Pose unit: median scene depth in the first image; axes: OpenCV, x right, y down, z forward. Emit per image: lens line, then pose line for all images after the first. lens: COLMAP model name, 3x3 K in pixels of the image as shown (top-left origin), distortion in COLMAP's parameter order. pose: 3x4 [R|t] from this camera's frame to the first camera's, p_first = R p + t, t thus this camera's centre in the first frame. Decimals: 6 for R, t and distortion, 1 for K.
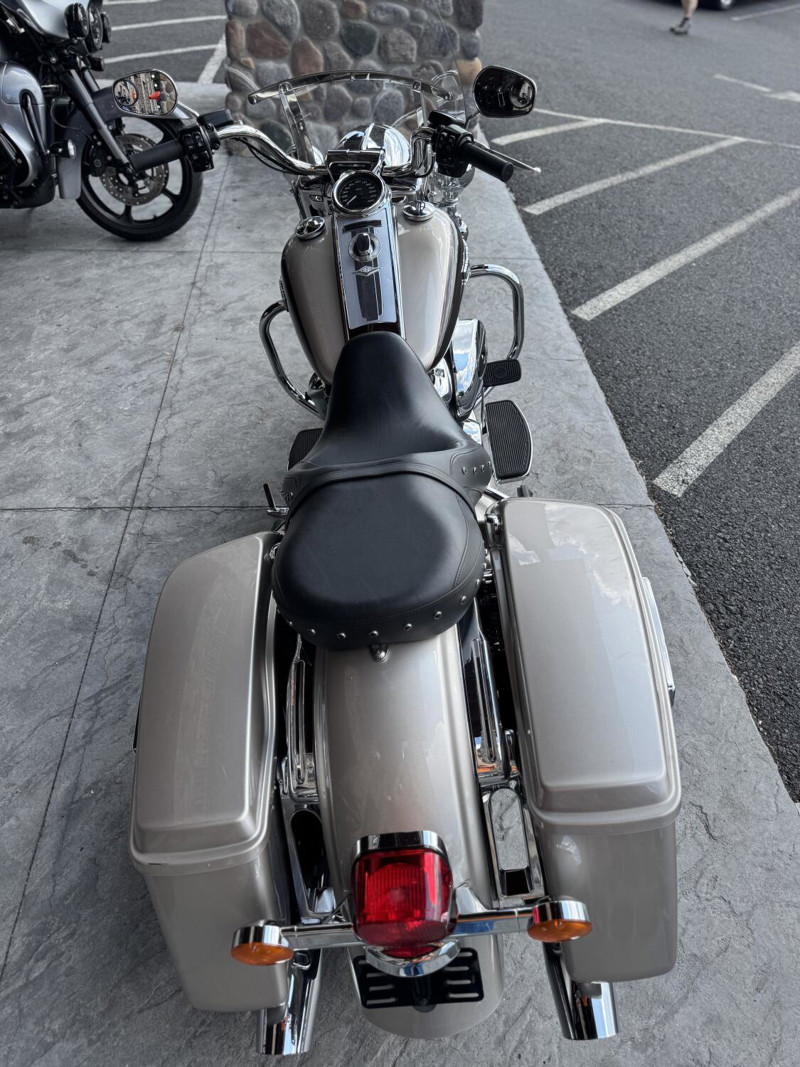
lens RADIAL K [[764.6, 0, 400.0], [0, 764.6, 533.5], [0, 0, 1]] dist [0.072098, -0.078577]
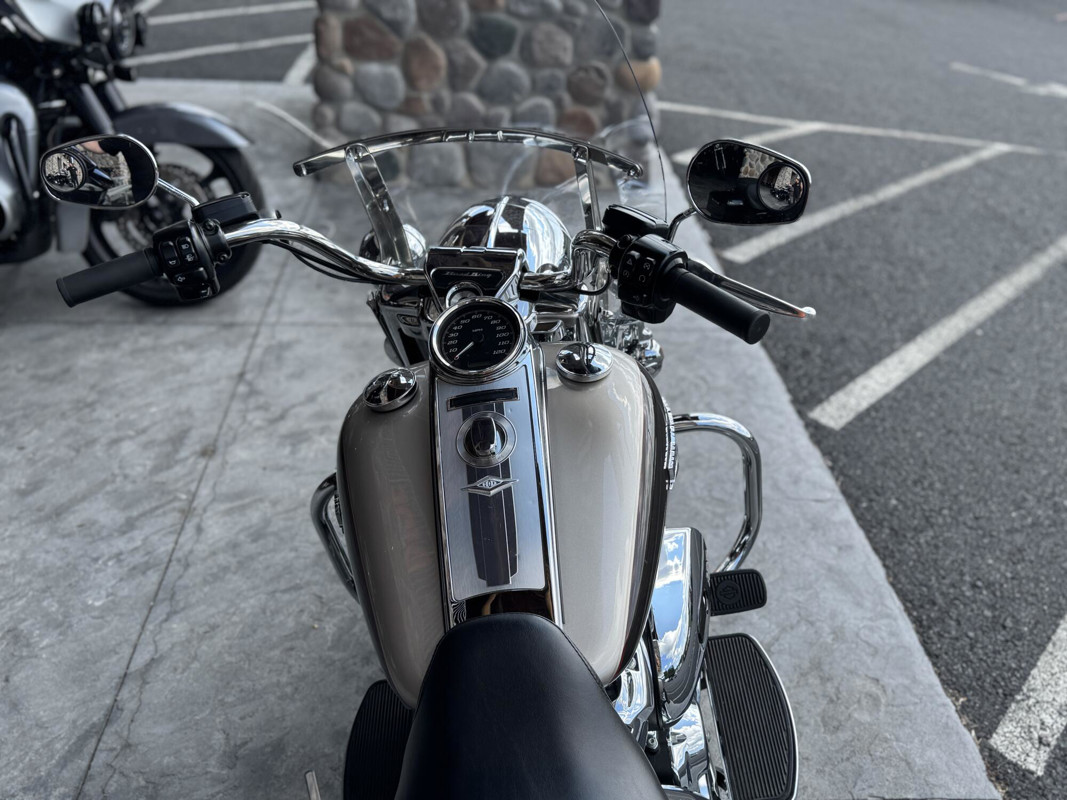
lens RADIAL K [[973.3, 0, 535.1], [0, 973.3, 403.5], [0, 0, 1]] dist [0.195448, -0.365849]
pose [[0.999917, 0.000358, -0.012879, -0.001695], [-0.002829, 0.981327, -0.192329, -0.153922], [0.012569, 0.192349, 0.981246, 0.191510]]
